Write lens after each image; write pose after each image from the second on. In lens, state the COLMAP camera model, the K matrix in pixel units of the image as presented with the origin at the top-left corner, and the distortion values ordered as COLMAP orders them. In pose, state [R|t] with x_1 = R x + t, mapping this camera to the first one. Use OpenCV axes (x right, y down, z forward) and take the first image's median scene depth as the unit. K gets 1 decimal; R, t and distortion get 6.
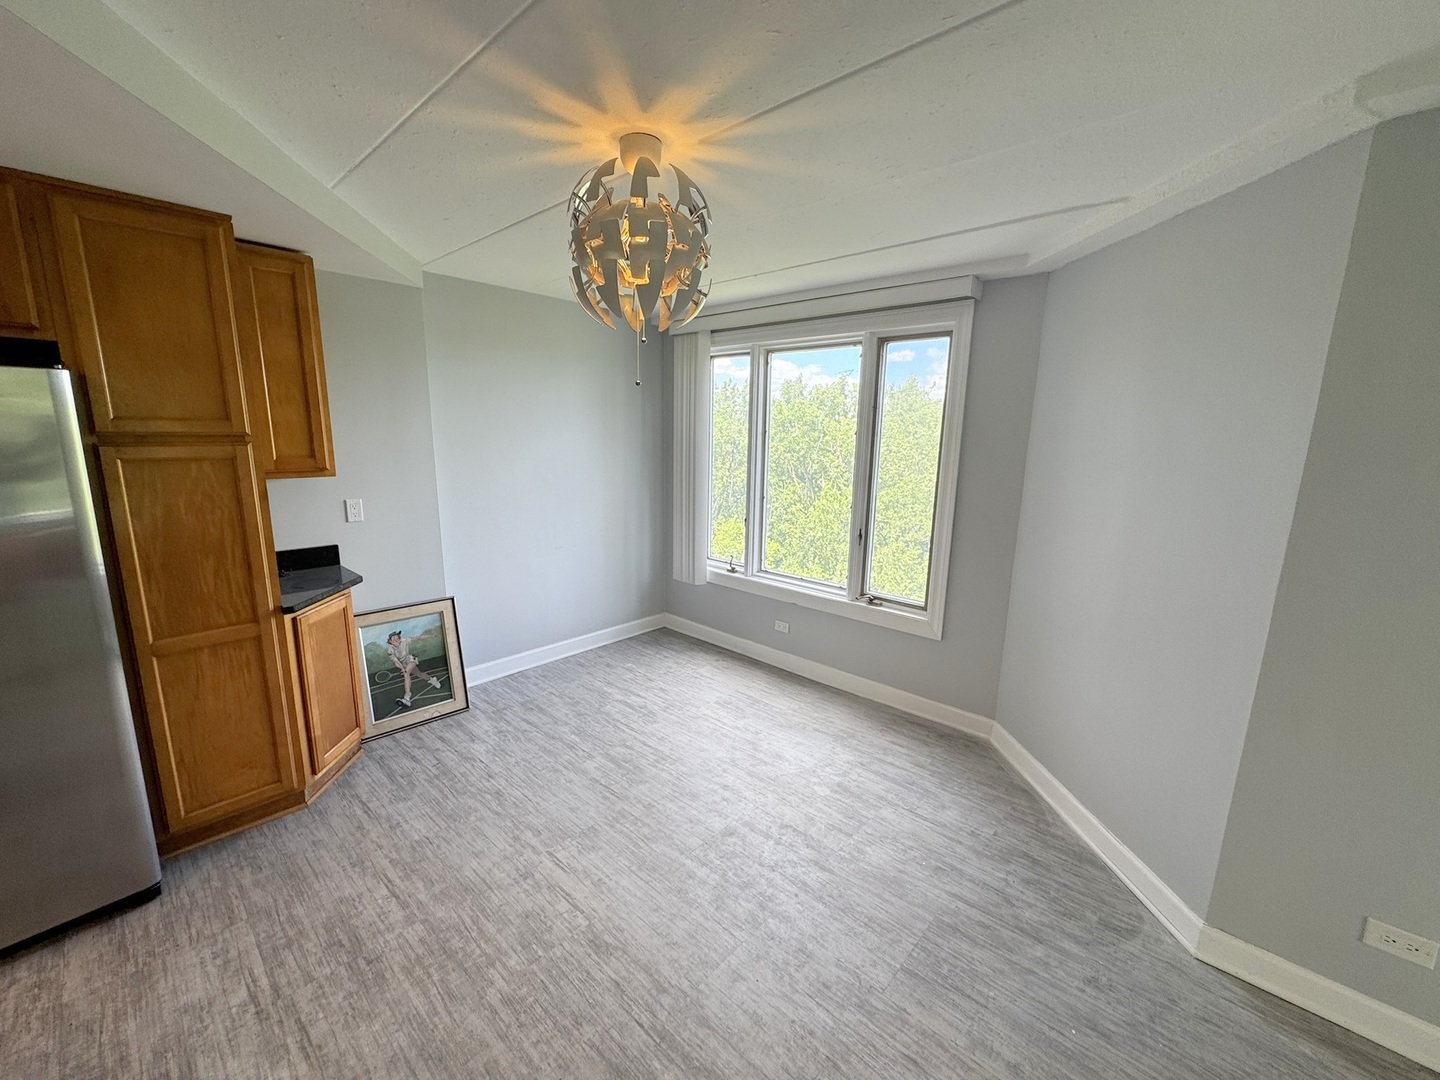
lens RADIAL K [[575.9, 0, 717.4], [0, 575.9, 539.0], [0, 0, 1]] dist [-0.004637, 0.000780]
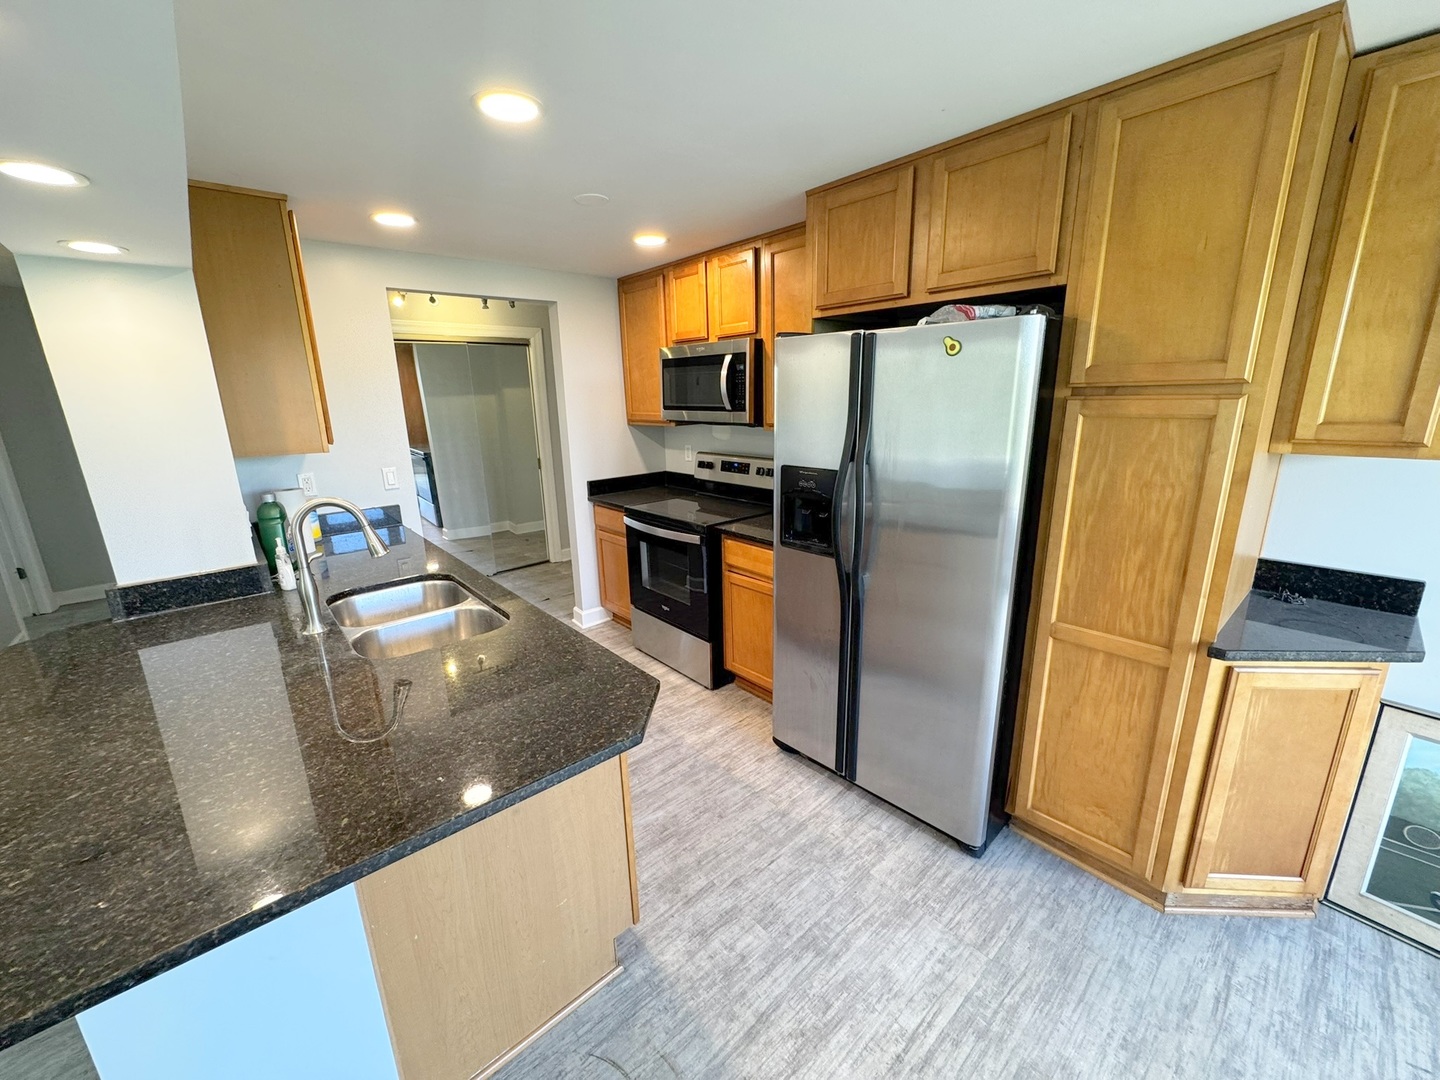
lens RADIAL K [[575.9, 0, 721.2], [0, 575.9, 540.1], [0, 0, 1]] dist [-0.004637, 0.000780]
pose [[-0.105224, 0.234279, -0.966458, -0.083937], [-0.164089, 0.954441, 0.249231, -0.072975], [0.980817, 0.184811, -0.061988, 0.475456]]
